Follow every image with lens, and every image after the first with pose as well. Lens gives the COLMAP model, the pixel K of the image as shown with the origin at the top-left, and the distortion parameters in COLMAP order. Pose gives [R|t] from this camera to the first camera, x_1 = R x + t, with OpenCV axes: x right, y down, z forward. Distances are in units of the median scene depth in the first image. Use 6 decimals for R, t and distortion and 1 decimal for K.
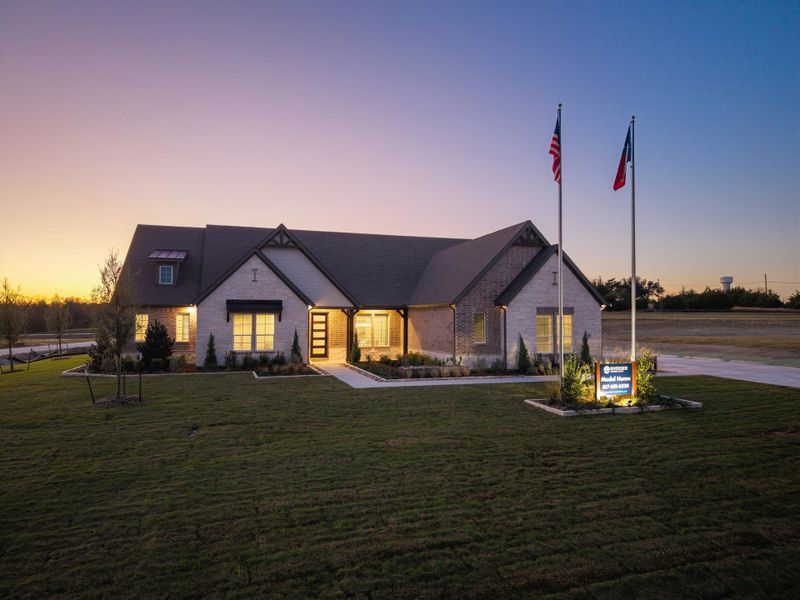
lens RADIAL K [[536.0, 0, 406.8], [0, 536.0, 307.3], [0, 0, 1]] dist [0.052145, -0.069553]
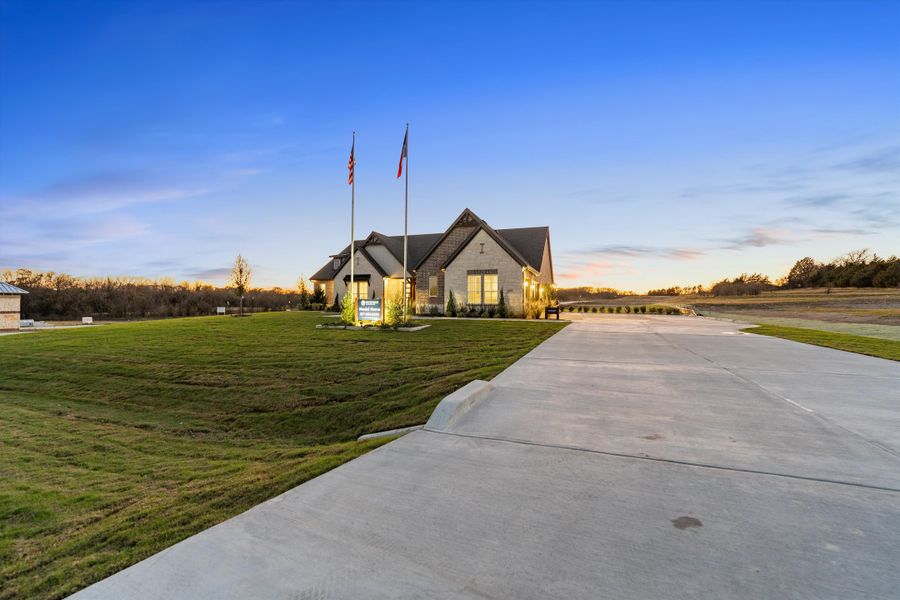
lens RADIAL K [[368.5, 0, 450.0], [0, 368.5, 300.4], [0, 0, 1]] dist [-0.001112, -0.000198]
pose [[0.781594, 0.001819, -0.623785, 0.776645], [0.008010, 0.999884, 0.012953, 0.063259], [0.623736, -0.015121, 0.781489, 0.226389]]
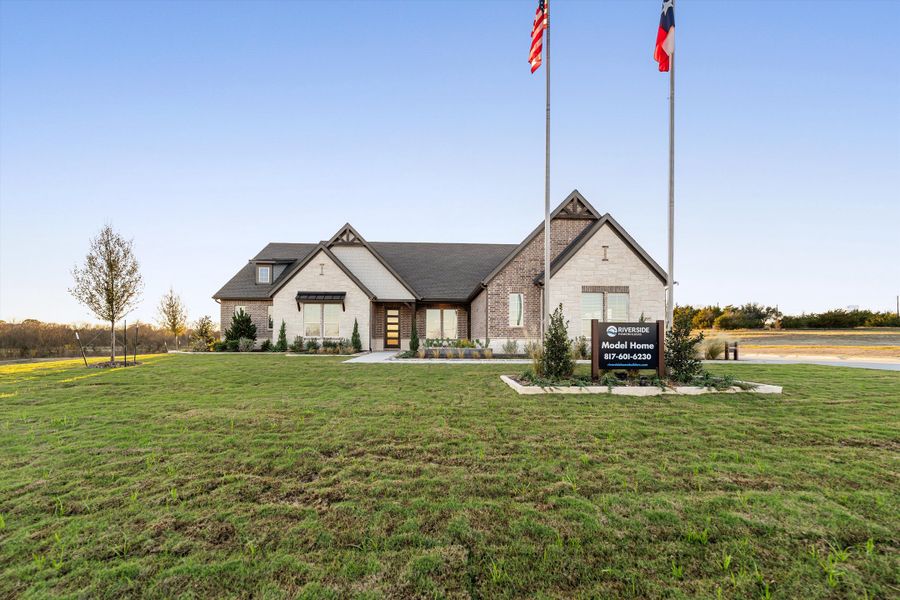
lens RADIAL K [[383.2, 0, 450.3], [0, 383.2, 344.8], [0, 0, 1]] dist [-0.000616, -0.000072]
pose [[0.962576, 0.008007, -0.270894, 0.198680], [-0.000244, 0.999589, 0.028678, 0.077164], [0.271012, -0.027538, 0.962182, 0.318725]]
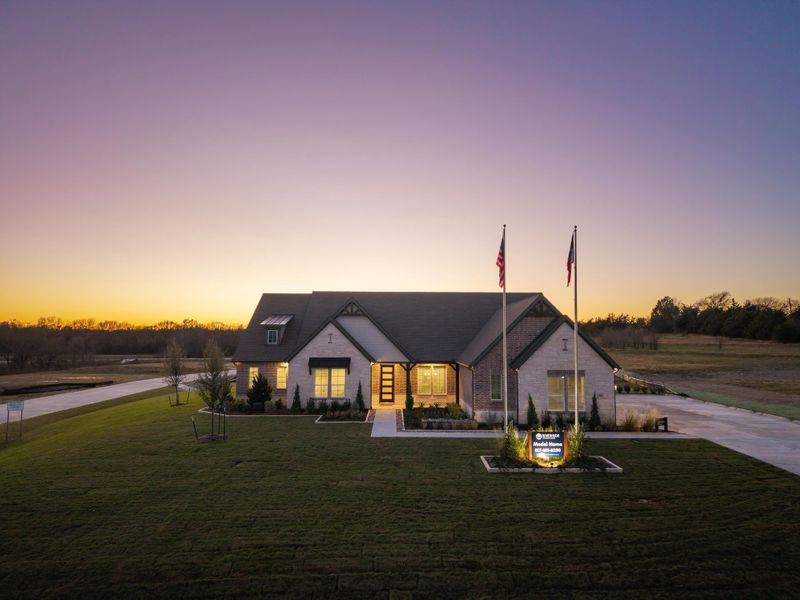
lens RADIAL K [[545.2, 0, 404.7], [0, 545.2, 301.9], [0, 0, 1]] dist [0.050183, -0.077475]
pose [[0.952375, -0.016343, -0.304490, 0.302194], [0.001597, 0.998816, -0.048615, -0.087039], [0.304924, 0.045813, 0.951274, -0.205781]]
